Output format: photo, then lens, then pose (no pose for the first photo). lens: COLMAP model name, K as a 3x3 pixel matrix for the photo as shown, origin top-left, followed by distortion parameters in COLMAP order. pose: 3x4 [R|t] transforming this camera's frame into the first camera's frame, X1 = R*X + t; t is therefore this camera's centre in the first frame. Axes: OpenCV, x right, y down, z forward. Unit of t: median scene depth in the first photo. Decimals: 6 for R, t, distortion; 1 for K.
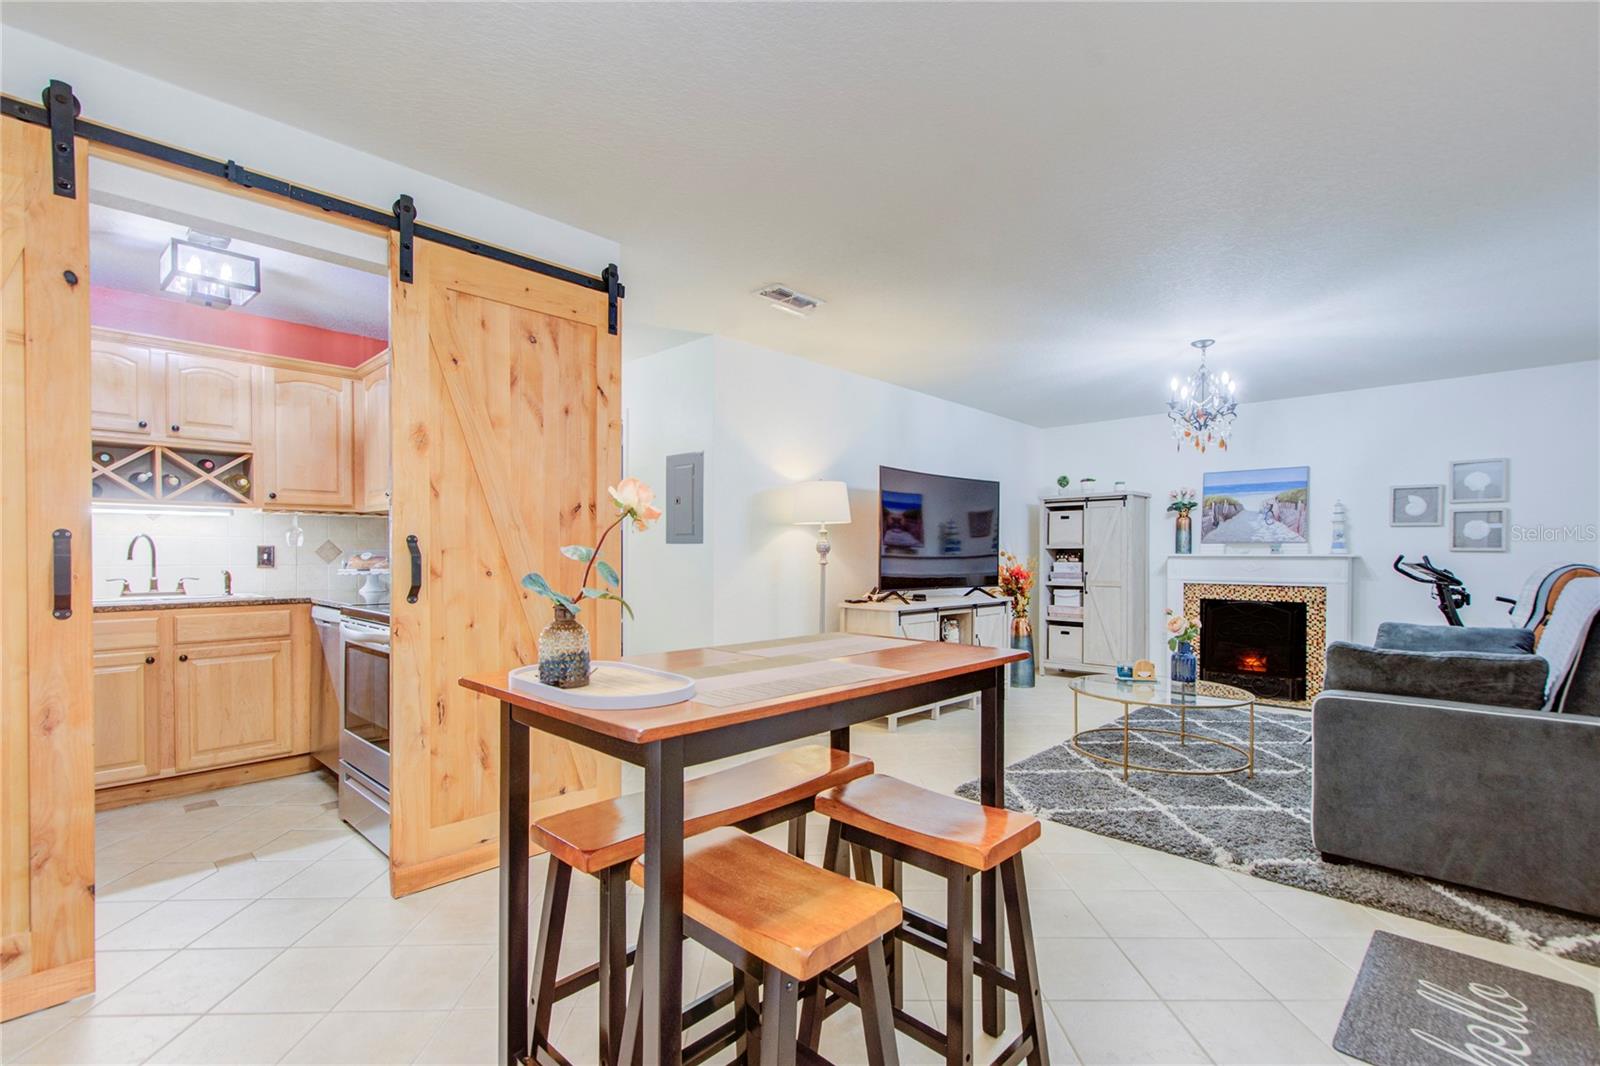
lens RADIAL K [[720.4, 0, 800.8], [0, 720.4, 563.6], [0, 0, 1]] dist [0.000129, 0.000104]
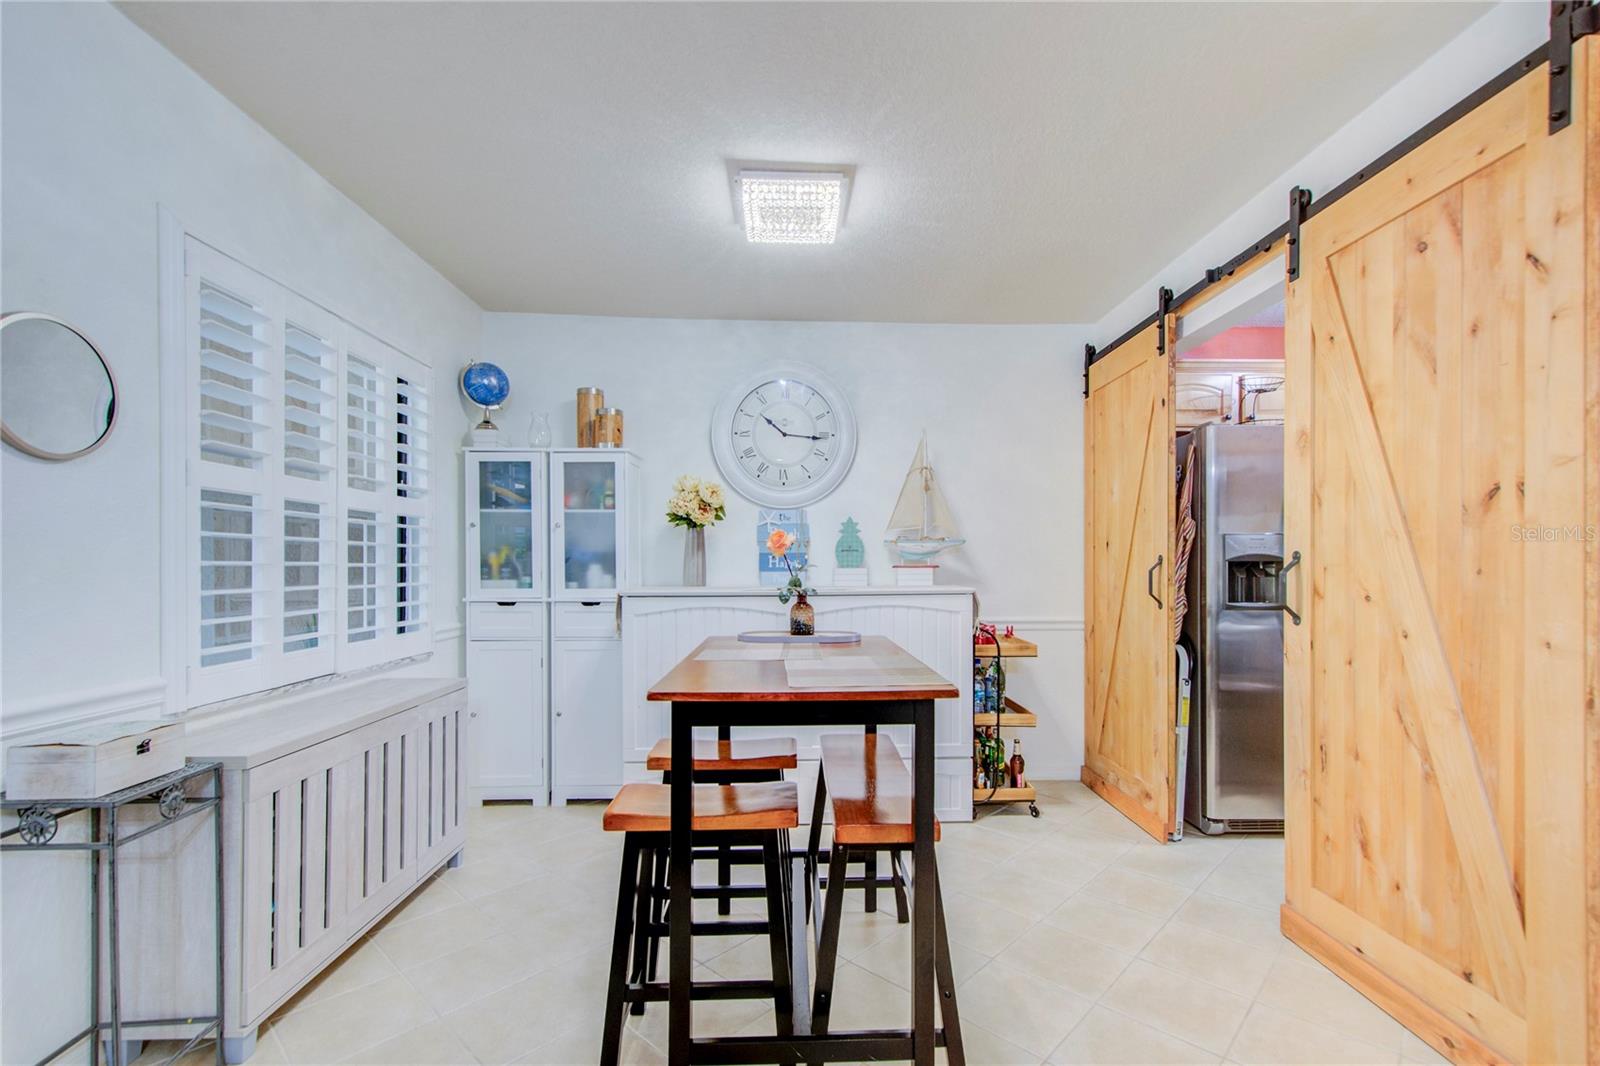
lens RADIAL K [[720.4, 0, 810.8], [0, 720.4, 563.5], [0, 0, 1]] dist [0.000129, 0.000104]
pose [[-0.697620, -0.009188, -0.716409, 0.267321], [-0.016883, 0.999851, 0.003618, -0.008133], [0.716269, 0.014619, -0.697671, 0.584024]]
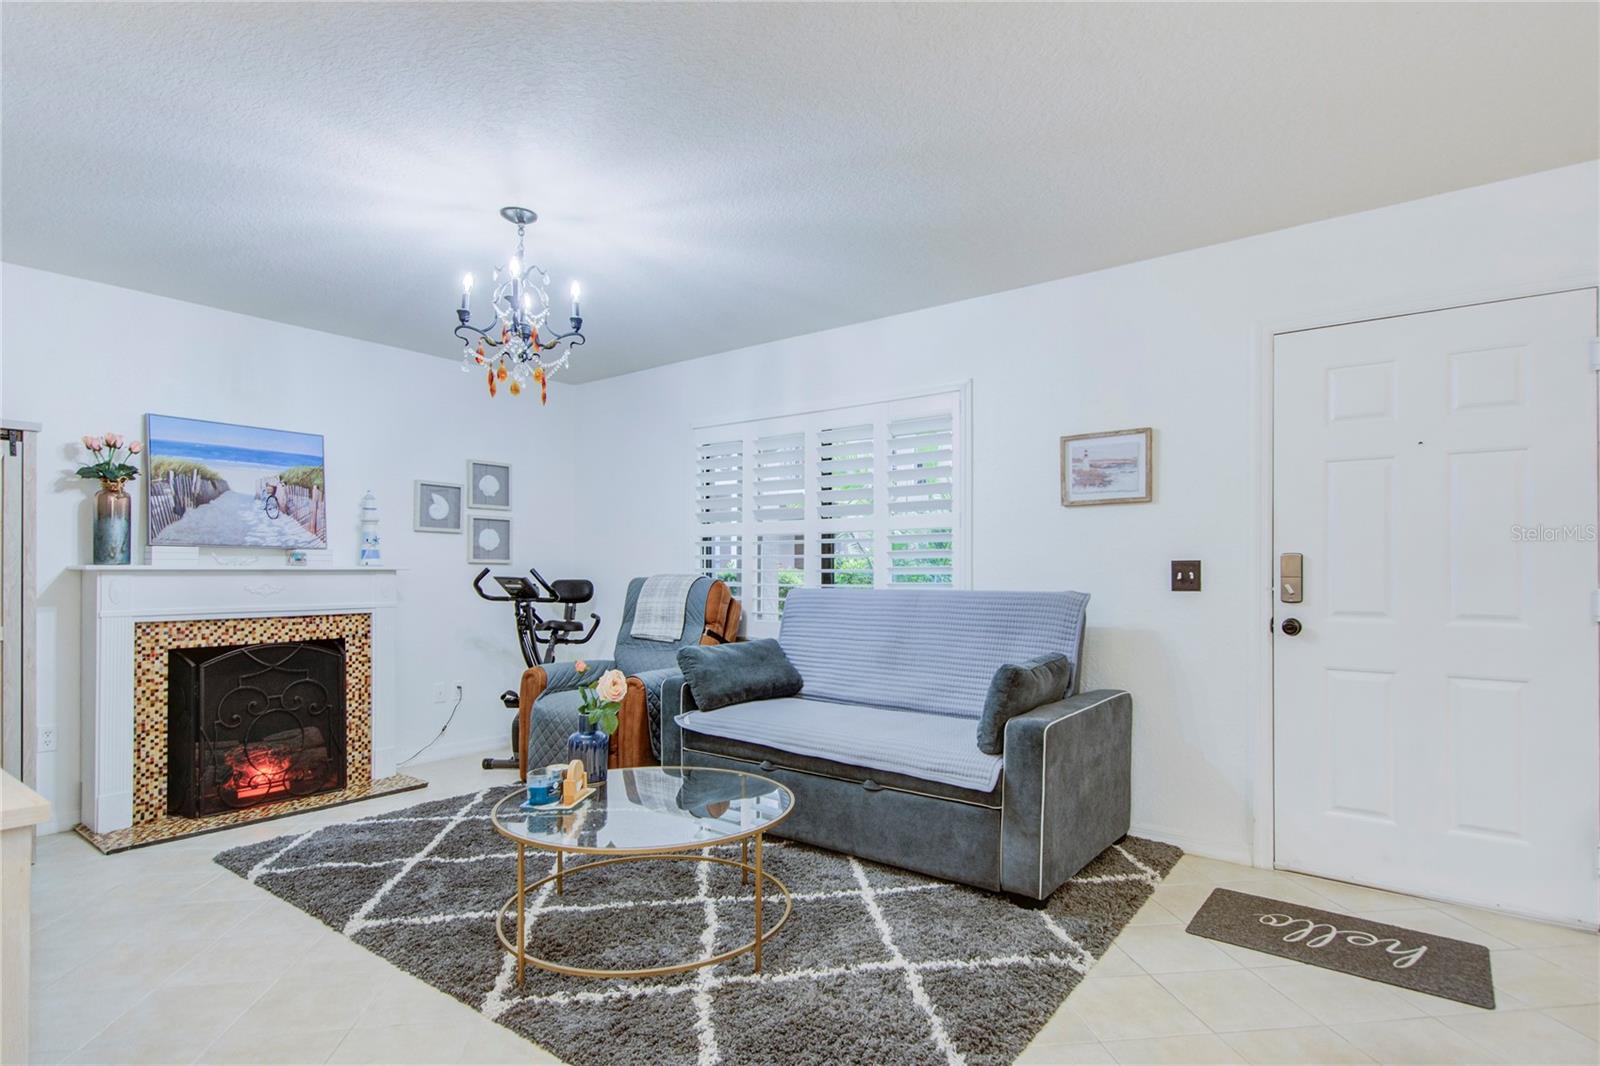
lens RADIAL K [[831.8, 0, 818.8], [0, 831.8, 569.1], [0, 0, 1]] dist [0.000807, -0.000241]
pose [[-0.124638, -0.001316, 0.992201, -0.139145], [0.011149, 0.999934, 0.002727, -0.008446], [-0.992140, 0.011402, -0.124615, 0.741057]]
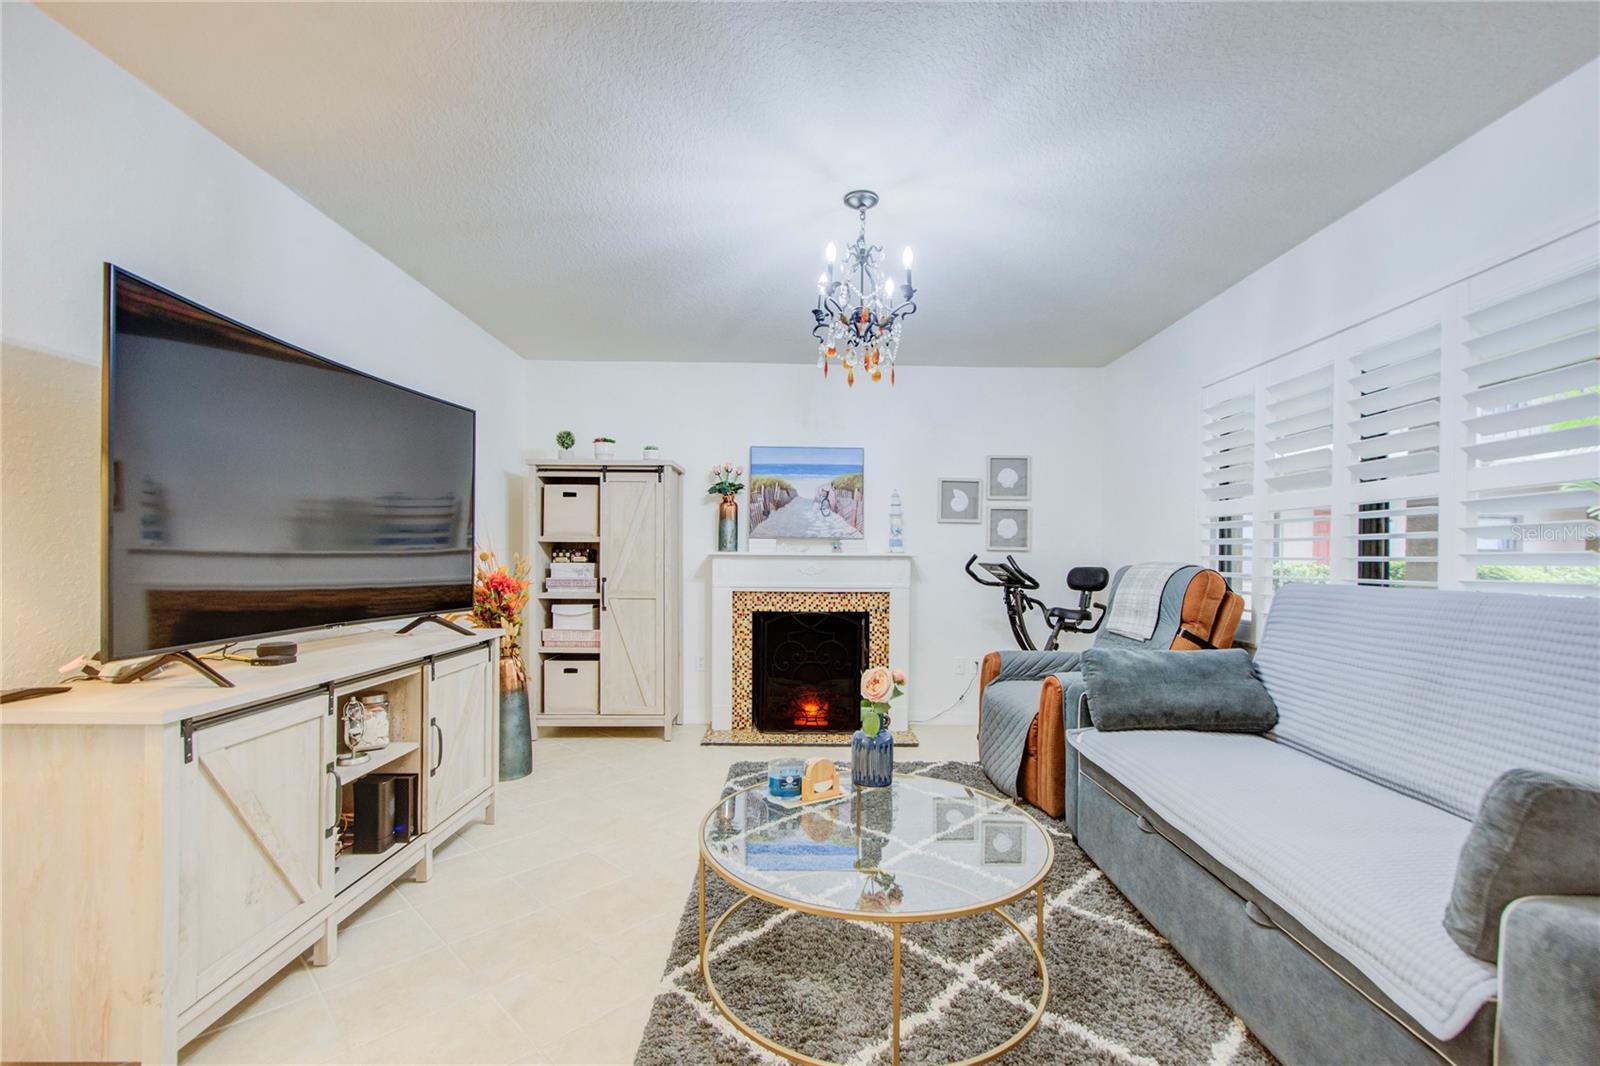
lens RADIAL K [[686.1, 0, 813.3], [0, 686.1, 564.0], [0, 0, 1]] dist [-0.002184, 0.001115]
pose [[0.706875, -0.004166, 0.707326, 0.112084], [0.002895, 0.999991, 0.002996, -0.003040], [-0.707333, -0.000070, 0.706881, 0.550542]]
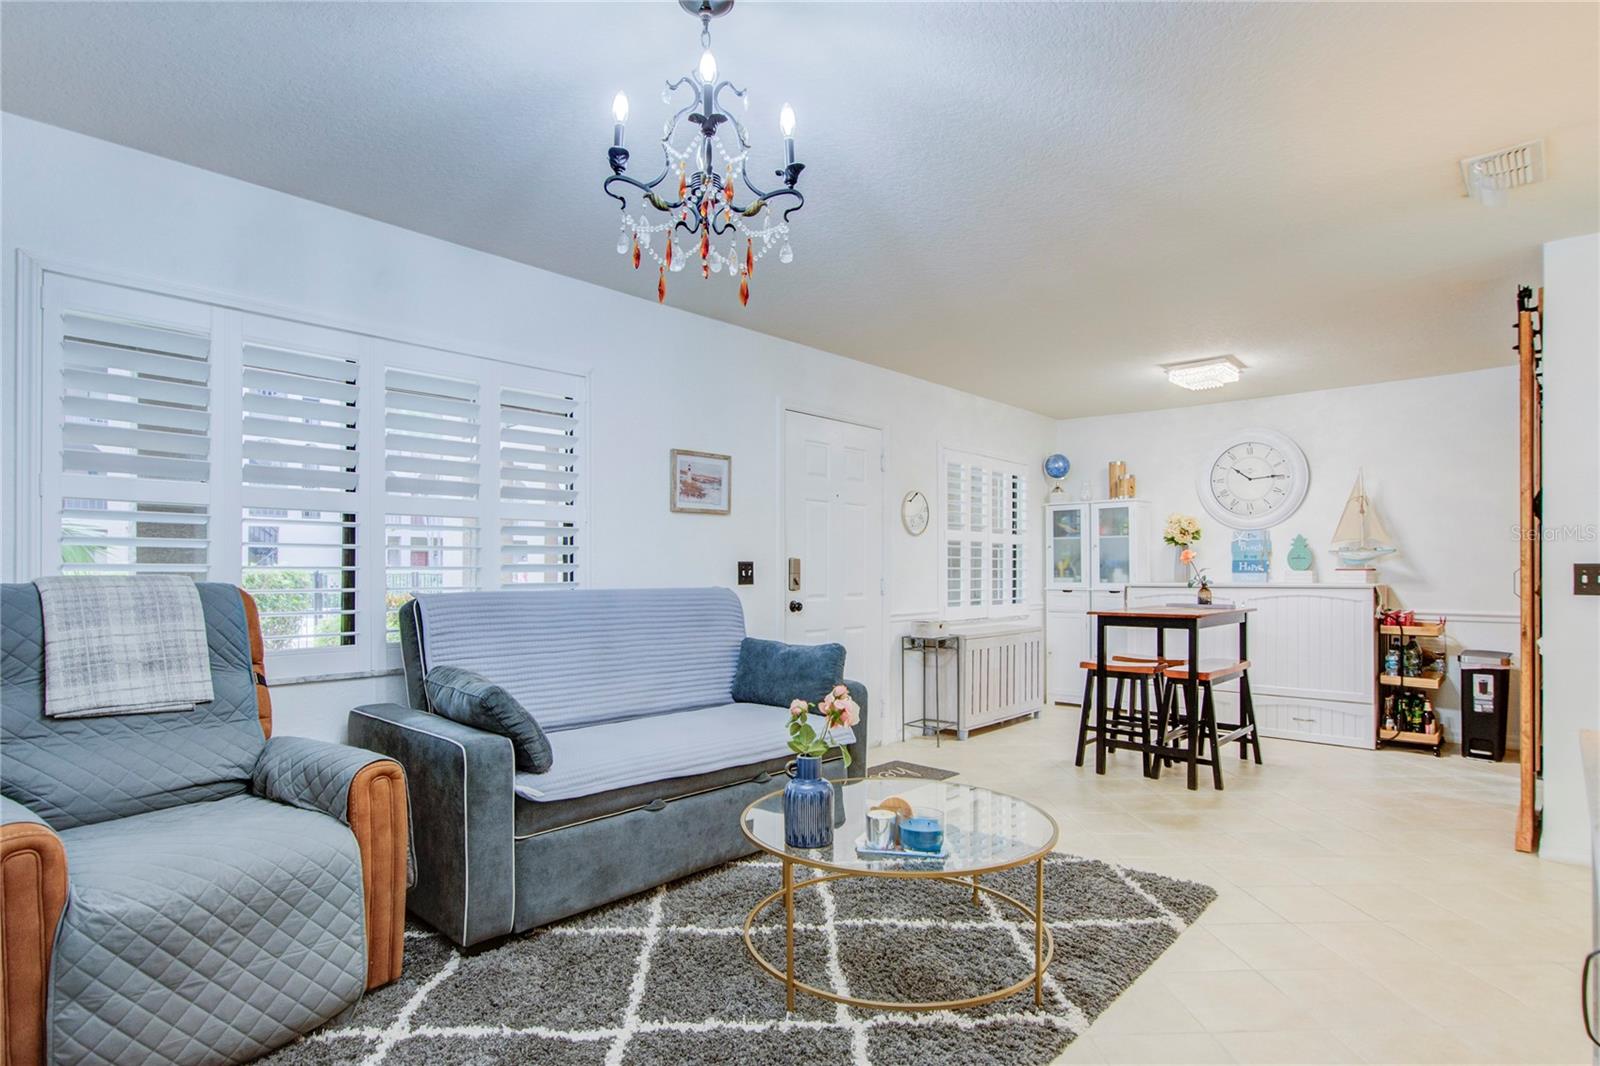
lens RADIAL K [[831.8, 0, 813.5], [0, 831.8, 570.6], [0, 0, 1]] dist [0.000807, -0.000241]
pose [[-0.999110, -0.007691, -0.041467, 0.459122], [-0.008362, 0.999837, 0.016014, -0.015348], [0.041337, 0.016347, -0.999012, 1.265777]]
